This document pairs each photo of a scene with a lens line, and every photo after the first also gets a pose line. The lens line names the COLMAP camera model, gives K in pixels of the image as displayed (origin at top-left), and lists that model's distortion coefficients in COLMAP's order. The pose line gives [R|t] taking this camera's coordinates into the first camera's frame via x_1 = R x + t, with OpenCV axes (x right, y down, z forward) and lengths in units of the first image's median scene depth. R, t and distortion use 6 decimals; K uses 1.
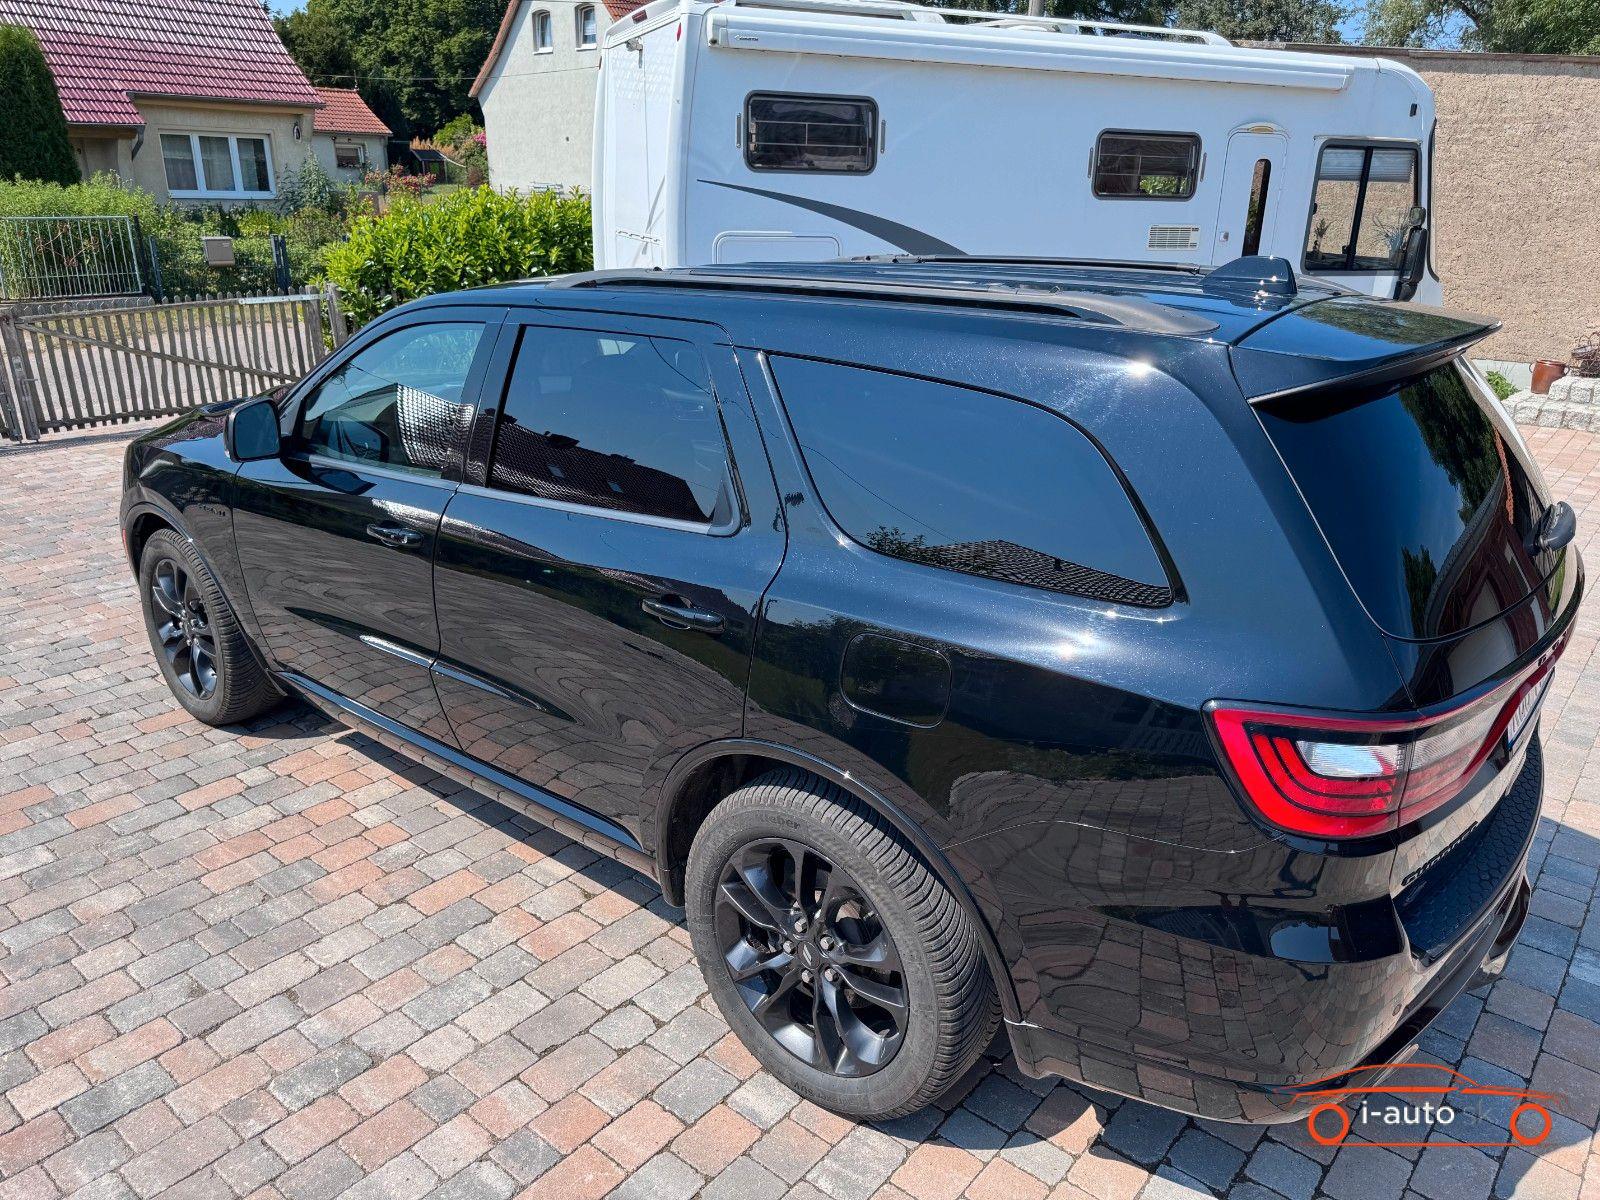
lens RADIAL K [[1137.7, 0, 807.8], [0, 1137.7, 603.2], [0, 0, 1]] dist [0.013275, -0.015000]
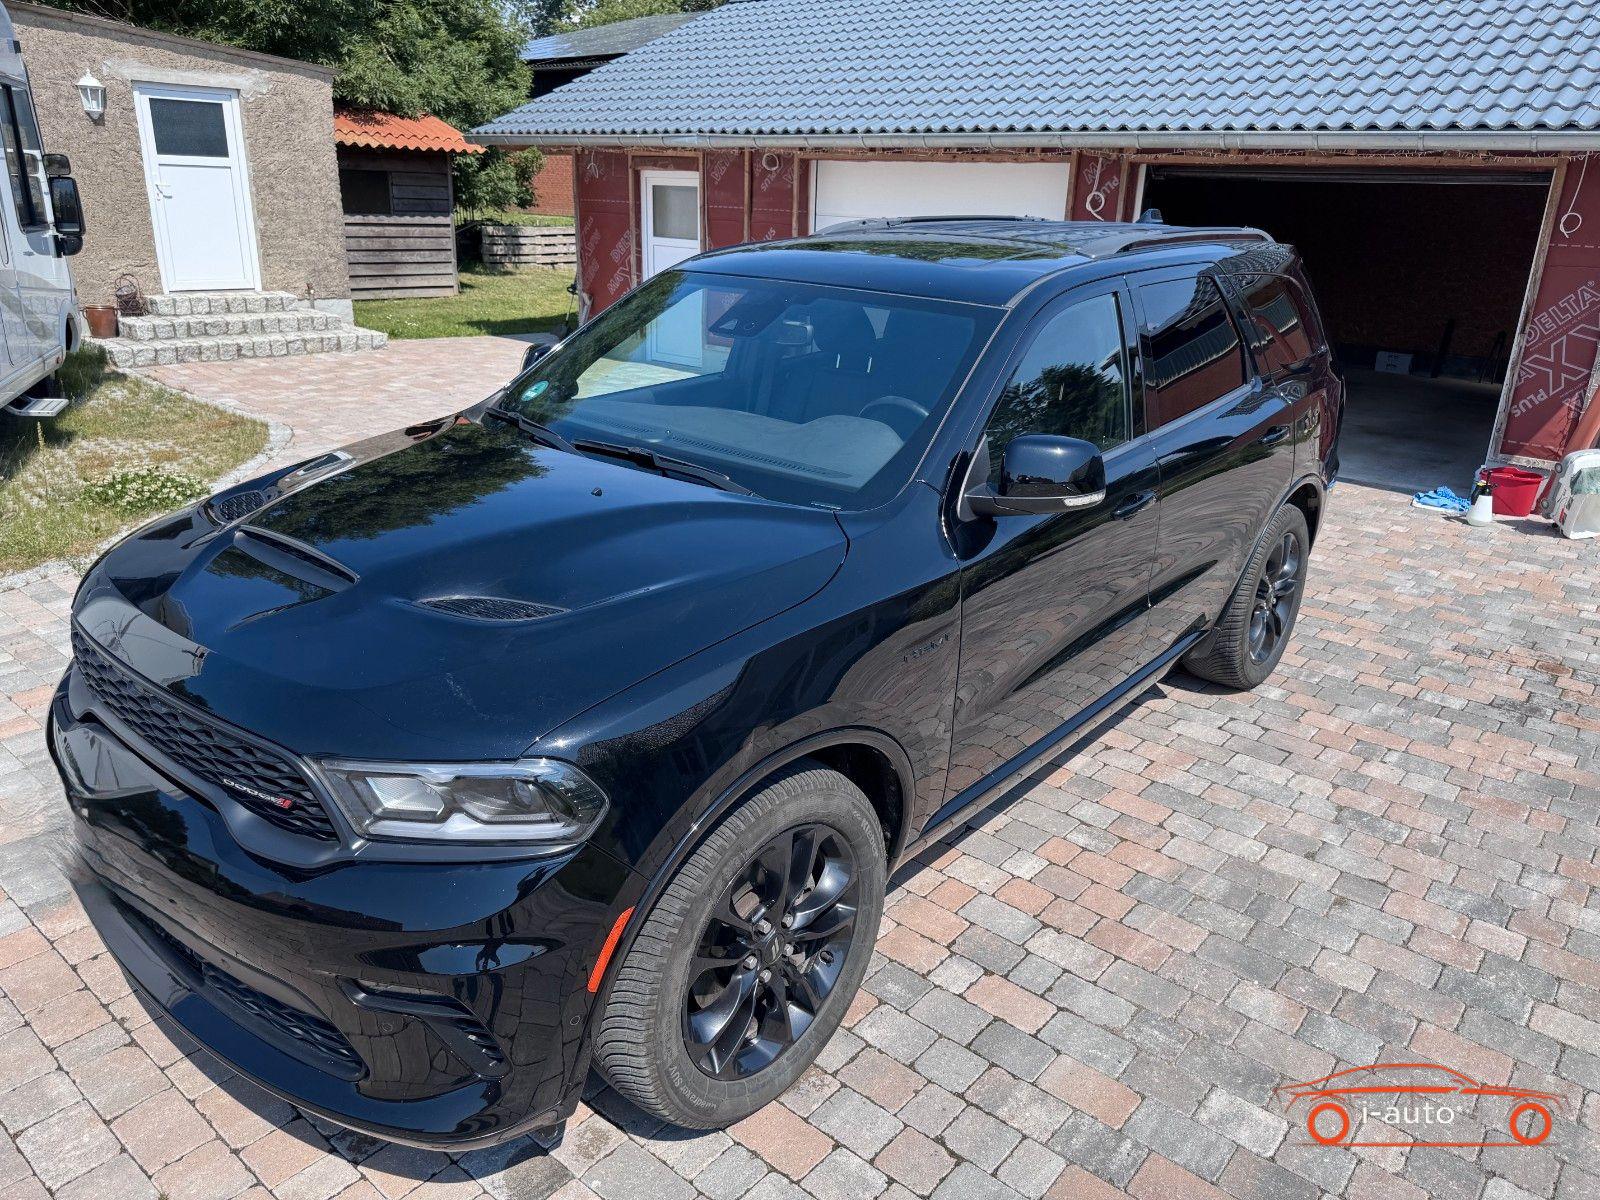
lens RADIAL K [[1137.8, 0, 813.9], [0, 1137.8, 597.6], [0, 0, 1]] dist [0.012021, -0.013602]
pose [[0.001724, -0.350402, 0.936598, -0.994743], [0.305106, 0.892125, 0.333202, -0.305851], [-0.952317, 0.285187, 0.108448, 0.866863]]
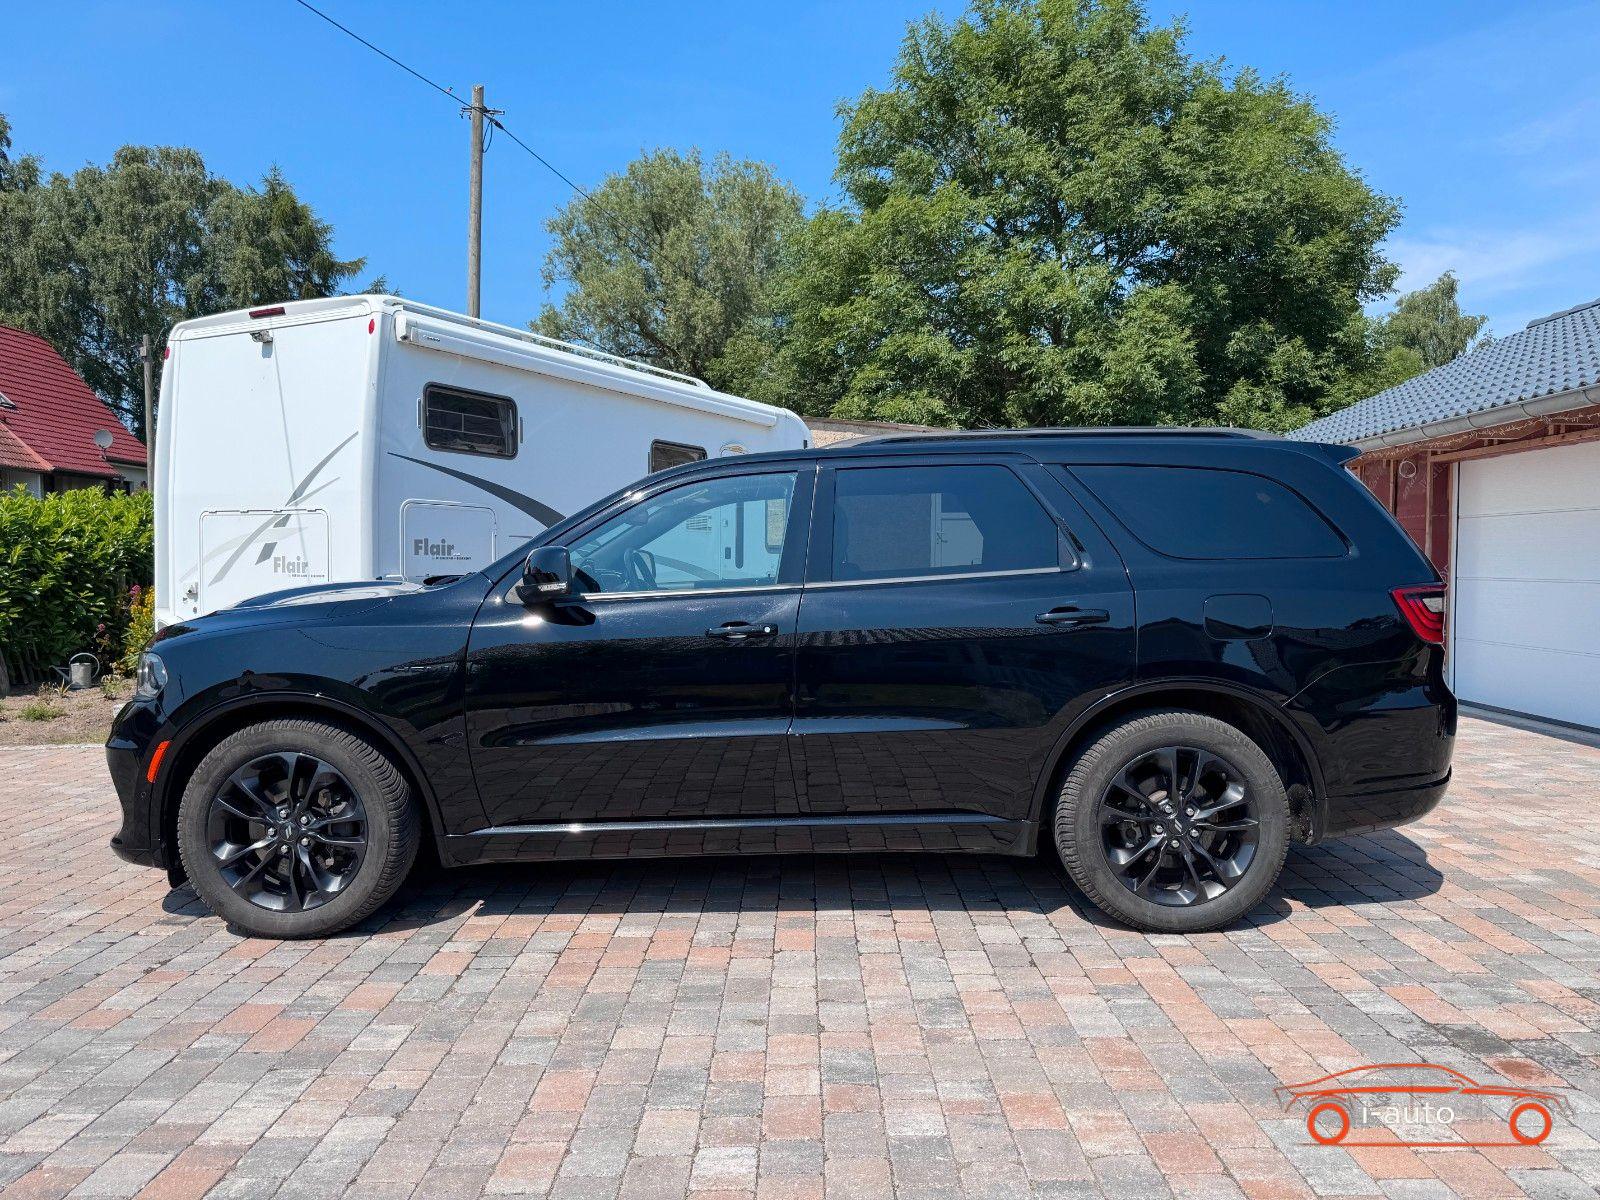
lens RADIAL K [[1121.3, 0, 802.9], [0, 1121.3, 604.0], [0, 0, 1]] dist [0.067233, -0.086946]
pose [[0.769034, -0.040344, 0.637933, -0.791379], [0.229181, 0.949057, -0.216259, 0.138169], [-0.596710, 0.312512, 0.739103, 0.036781]]
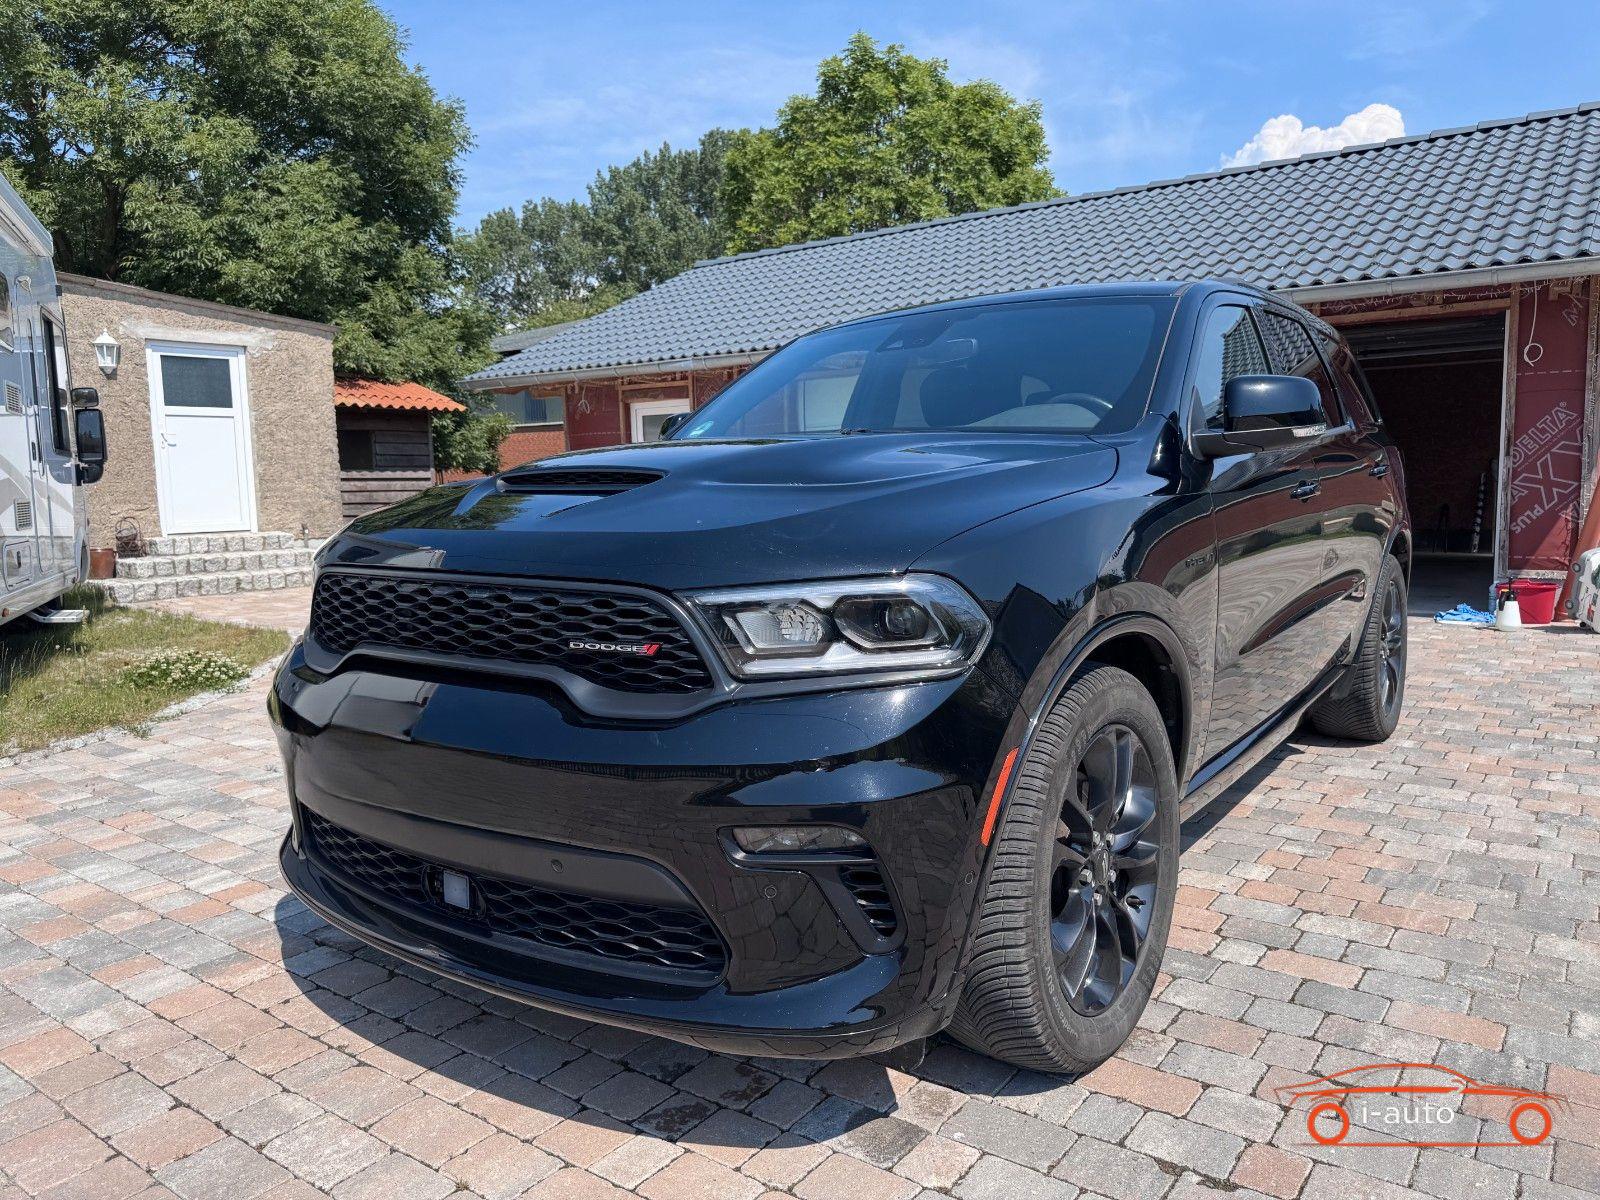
lens RADIAL K [[1136.7, 0, 802.3], [0, 1136.7, 602.8], [0, 0, 1]] dist [0.010039, -0.012697]
pose [[-0.059376, -0.124706, 0.990415, -1.014740], [0.357122, 0.923847, 0.137734, -0.201291], [-0.932169, 0.361877, -0.010319, 1.080042]]
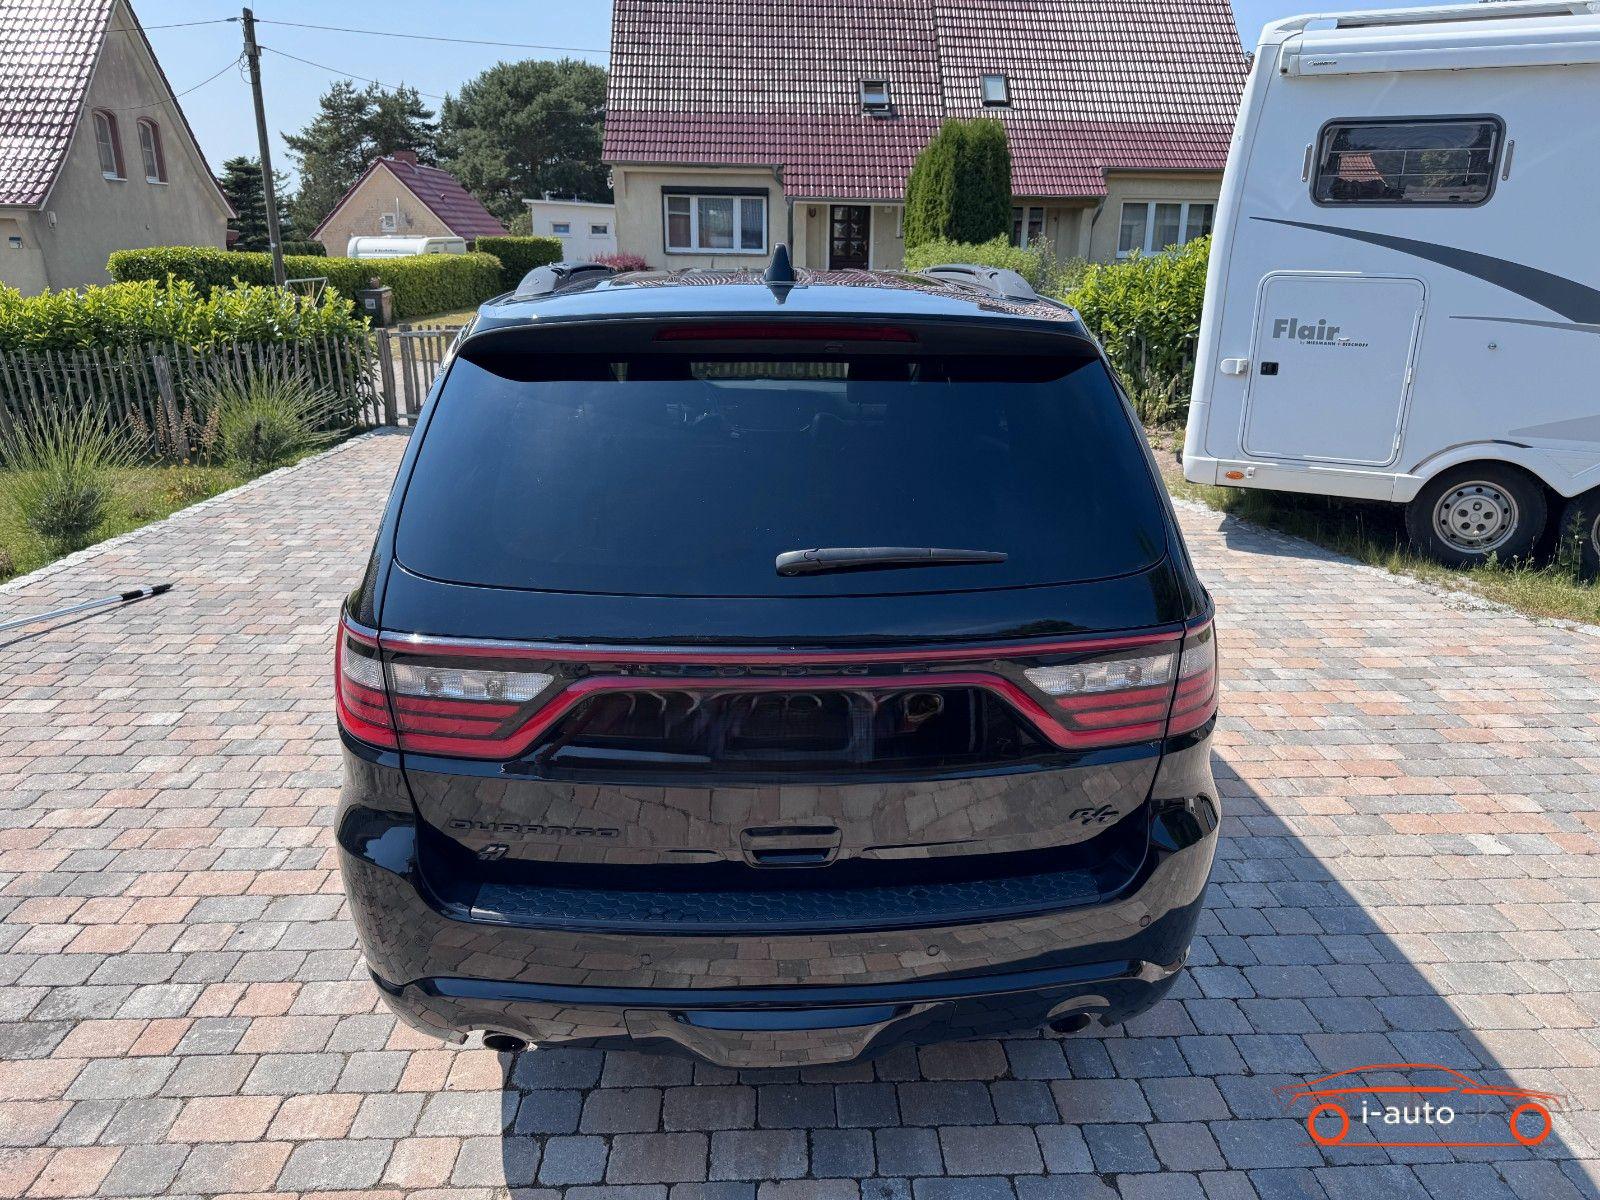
lens RADIAL K [[1137.8, 0, 813.9], [0, 1137.8, 597.6], [0, 0, 1]] dist [0.012021, -0.013602]
pose [[0.675967, 0.209389, -0.706559, 0.641373], [-0.249724, 0.967141, 0.047701, -0.036868], [0.693330, 0.144201, 0.706045, 0.213638]]
